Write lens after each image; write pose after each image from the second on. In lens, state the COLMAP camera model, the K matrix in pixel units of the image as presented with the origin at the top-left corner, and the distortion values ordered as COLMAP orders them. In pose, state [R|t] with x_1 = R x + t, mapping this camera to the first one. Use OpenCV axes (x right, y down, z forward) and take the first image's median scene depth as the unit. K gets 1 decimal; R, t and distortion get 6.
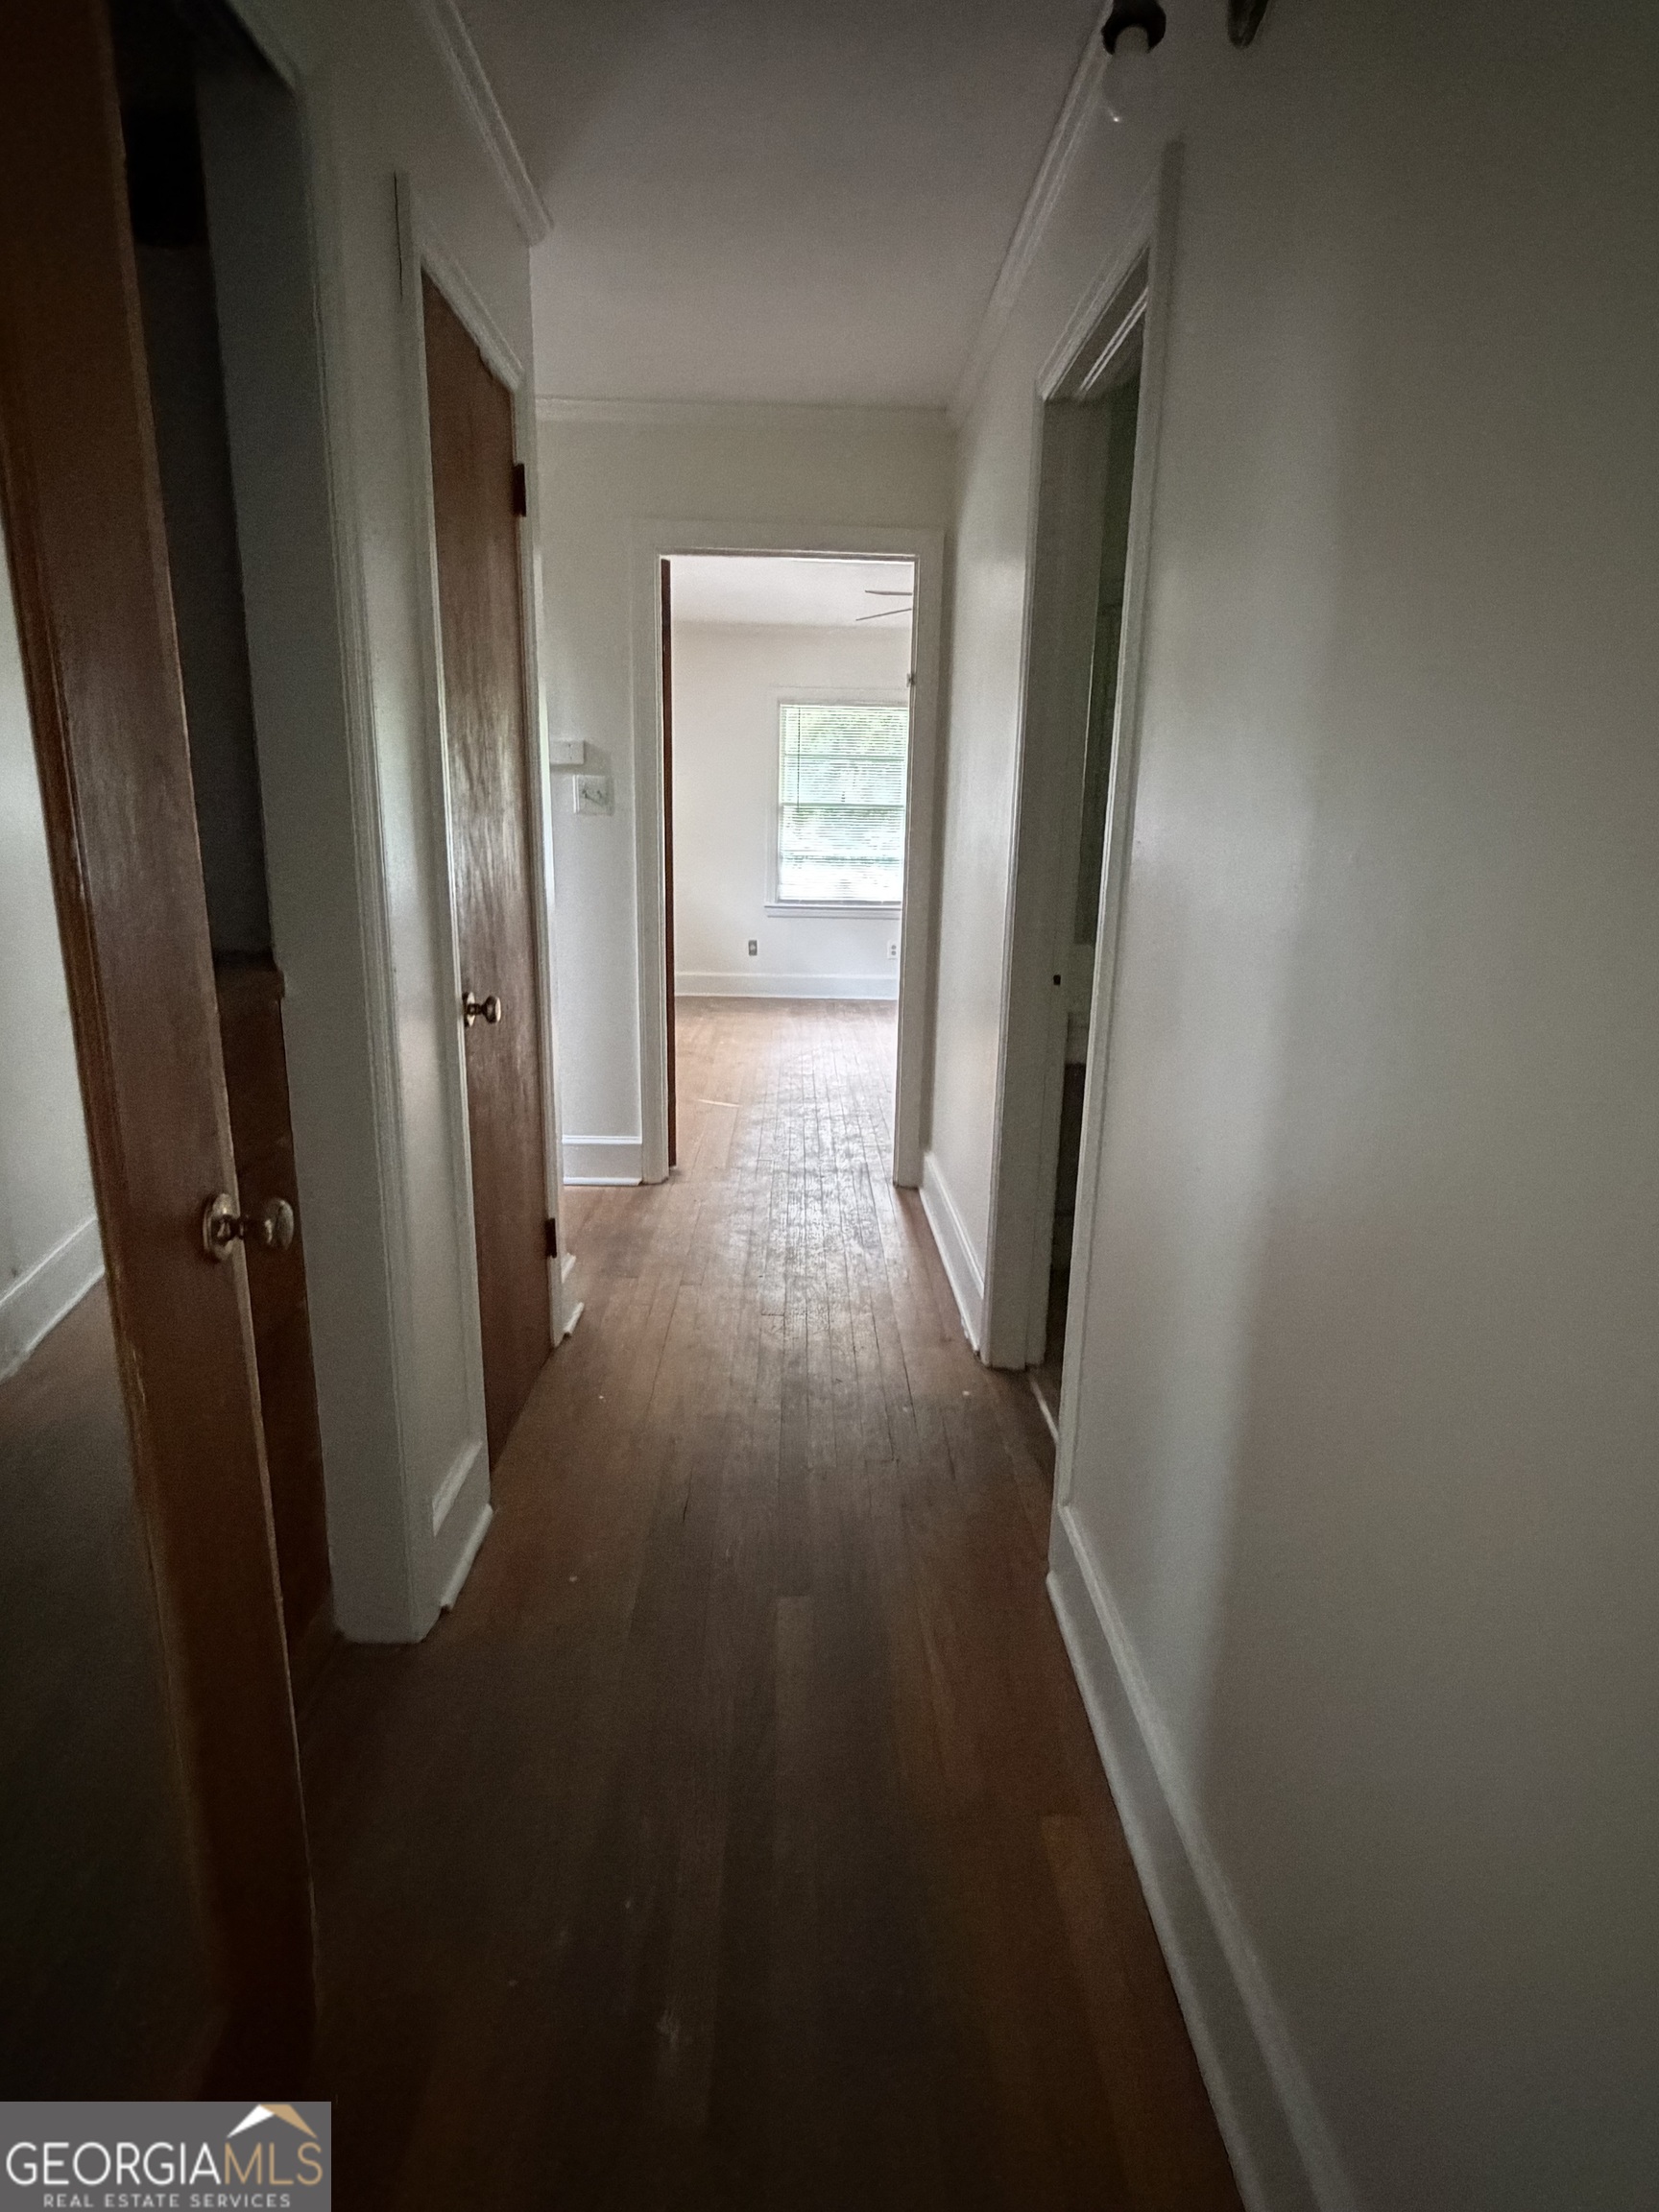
lens RADIAL K [[1182.0, 0, 829.5], [0, 1182.0, 1106.0], [0, 0, 1]] dist [-0.001106, -0.000313]
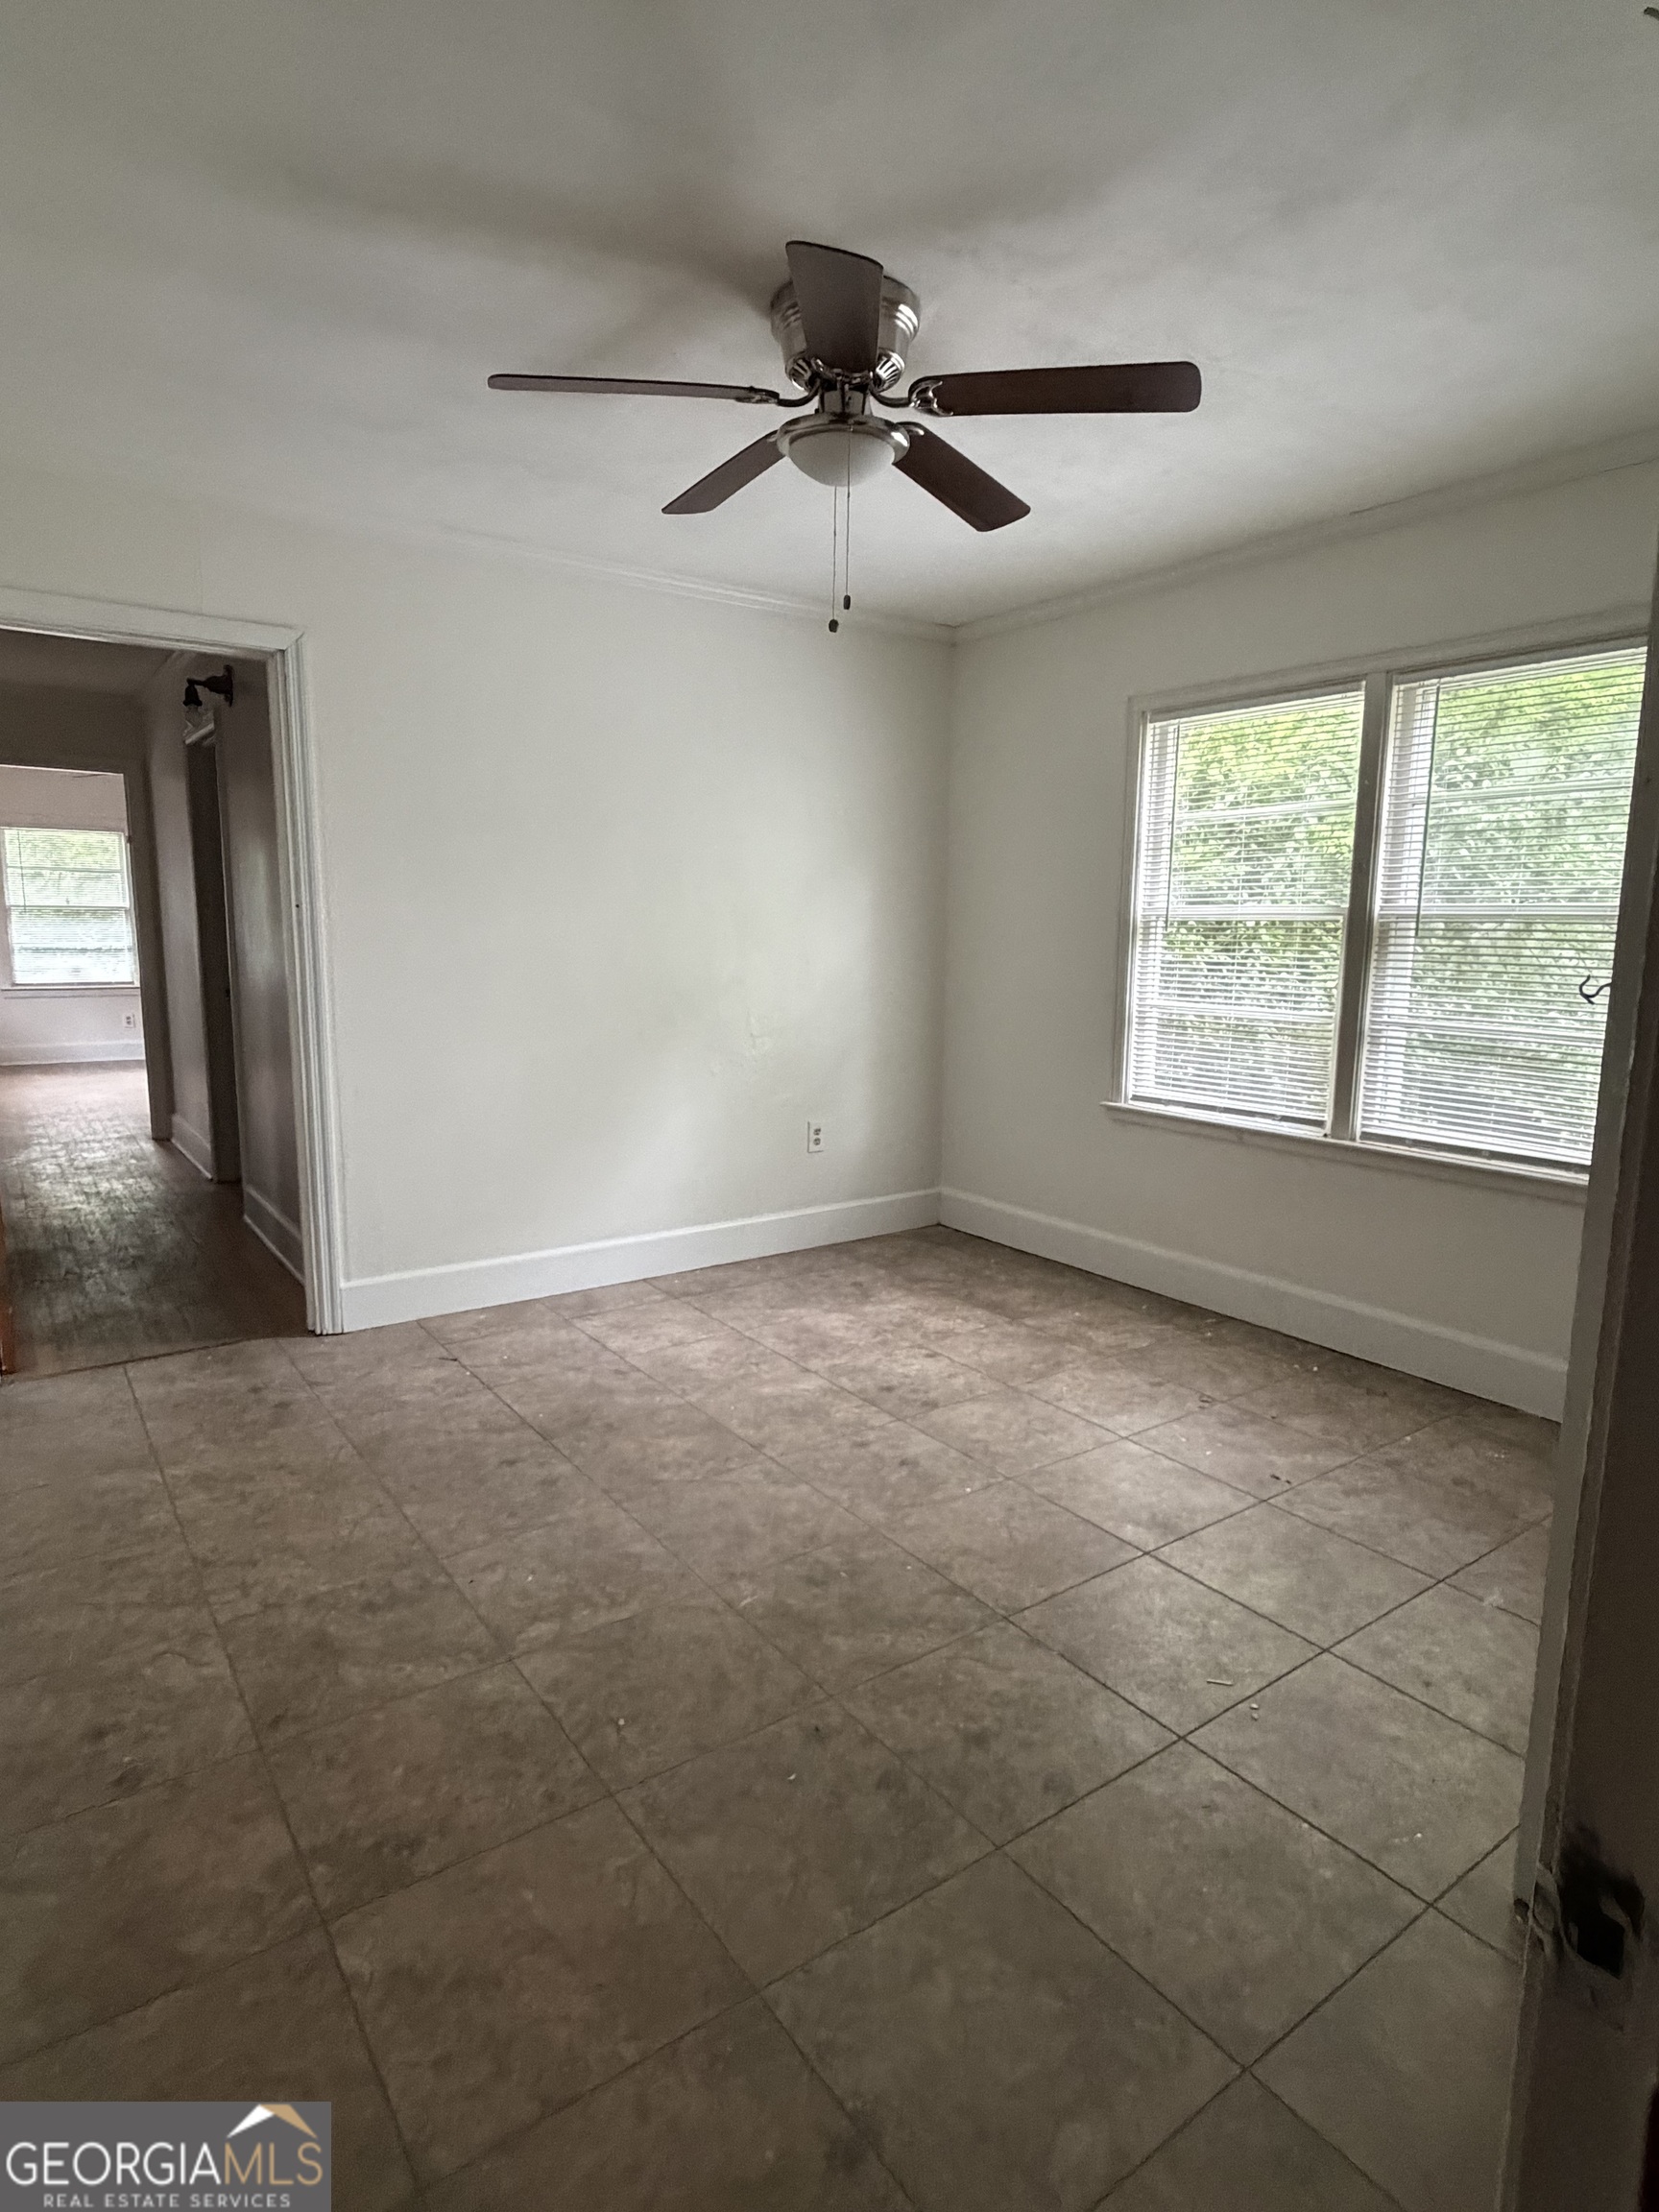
lens RADIAL K [[1182.0, 0, 829.5], [0, 1182.0, 1106.0], [0, 0, 1]] dist [-0.001106, -0.000313]
pose [[0.830718, -0.097529, 0.548084, -0.027834], [0.143801, 0.988714, -0.042018, 0.113692], [-0.537800, 0.113719, 0.835367, -0.408488]]
